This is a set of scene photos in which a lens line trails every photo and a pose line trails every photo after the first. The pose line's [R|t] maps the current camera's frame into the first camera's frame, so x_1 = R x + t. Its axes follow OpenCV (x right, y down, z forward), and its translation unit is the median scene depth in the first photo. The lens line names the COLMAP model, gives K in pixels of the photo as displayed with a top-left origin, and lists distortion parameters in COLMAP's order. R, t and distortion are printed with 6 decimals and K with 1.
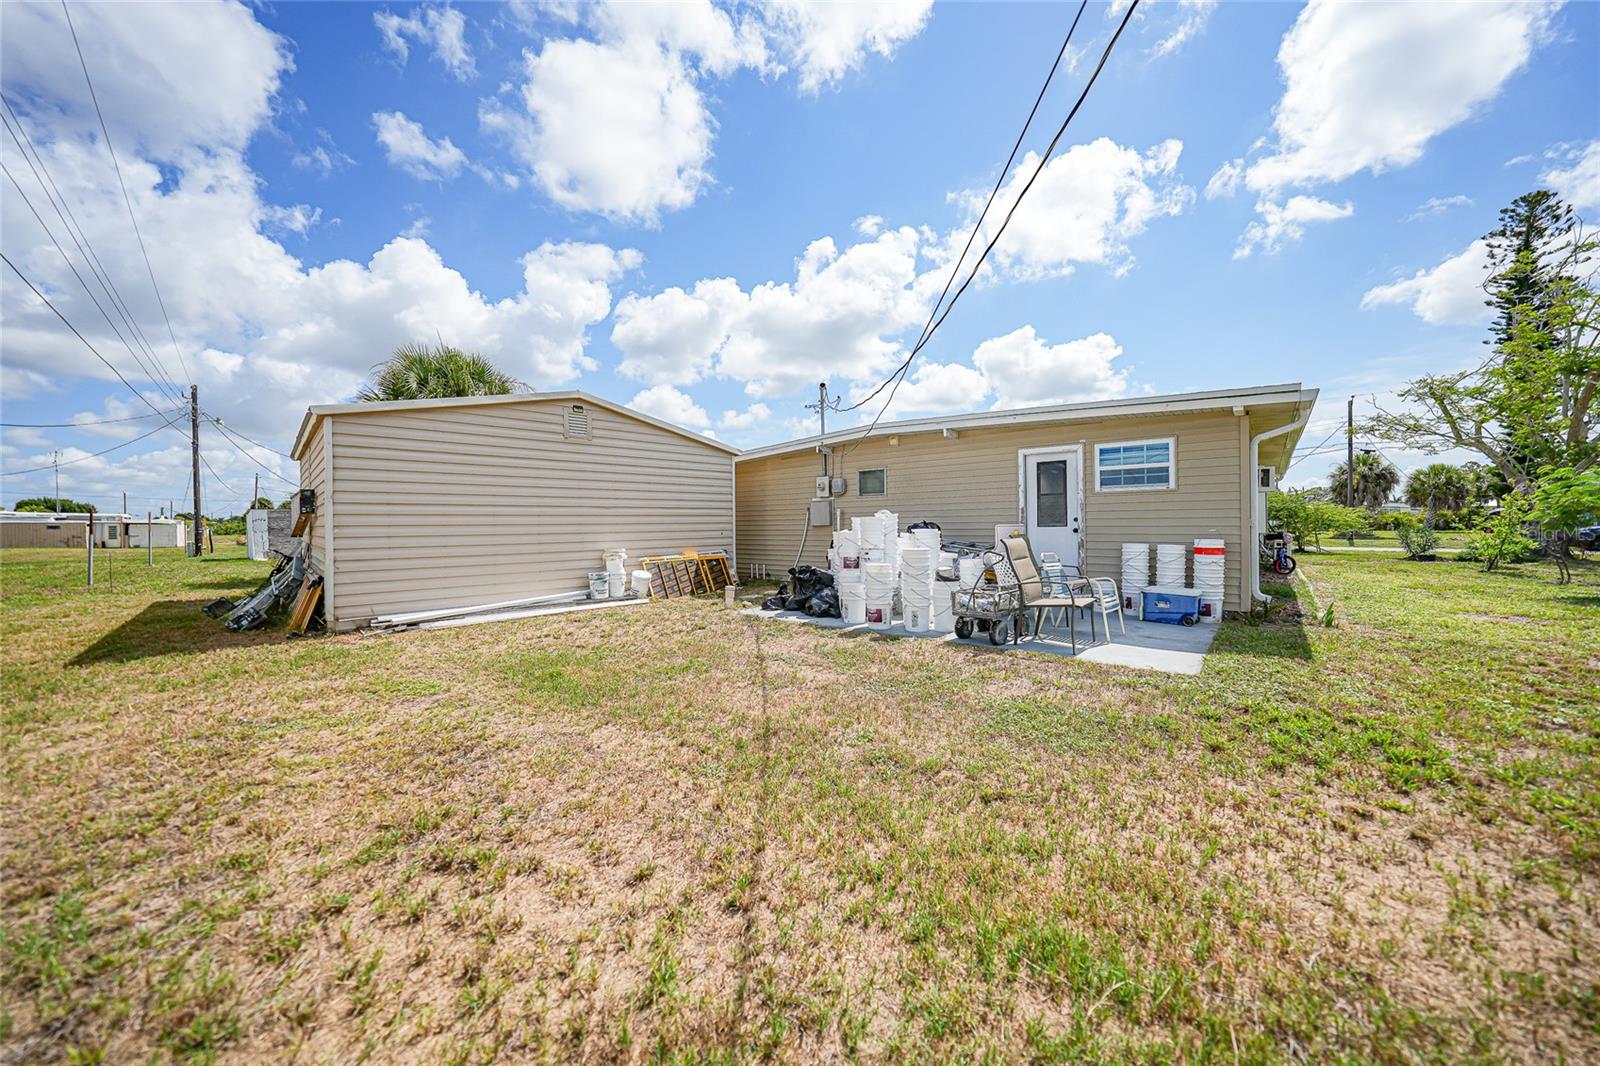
lens RADIAL K [[552.5, 0, 801.2], [0, 552.5, 526.5], [0, 0, 1]] dist [-0.028617, 0.007455]
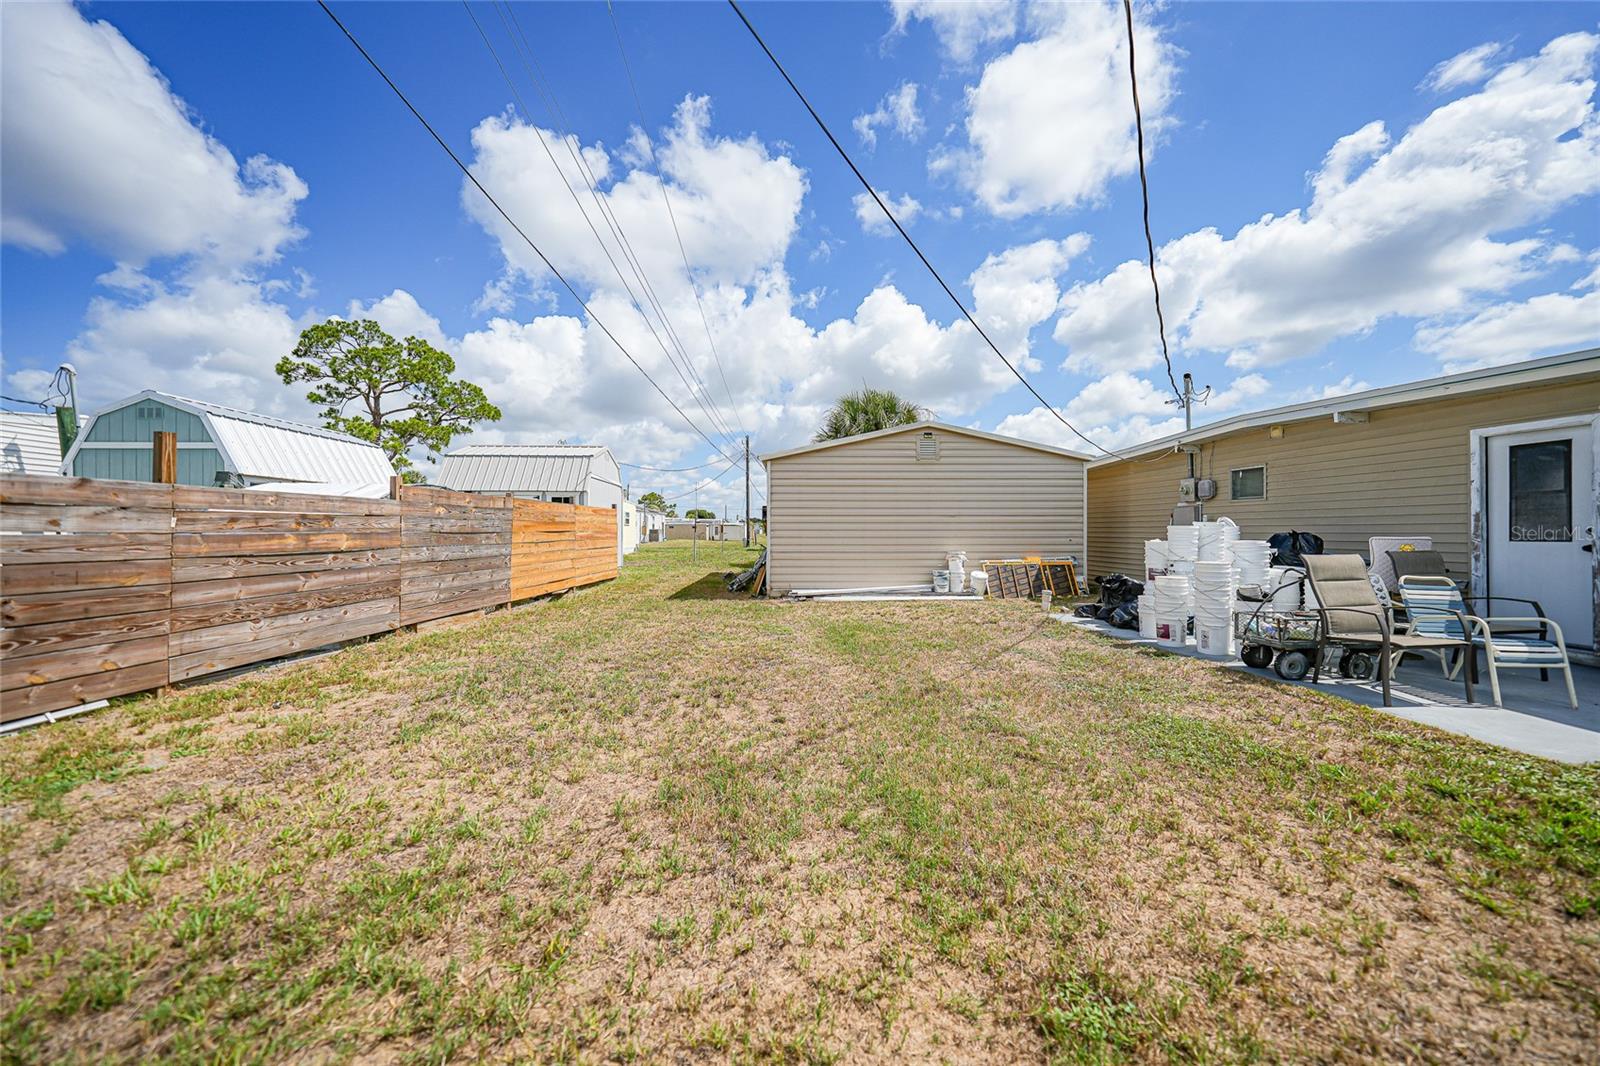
lens RADIAL K [[552.5, 0, 801.2], [0, 552.5, 526.5], [0, 0, 1]] dist [-0.028617, 0.007455]
pose [[0.720117, 0.006487, -0.693822, 0.202104], [-0.010301, 0.999946, -0.001342, -0.006024], [0.693776, 0.008114, 0.720145, -0.062293]]
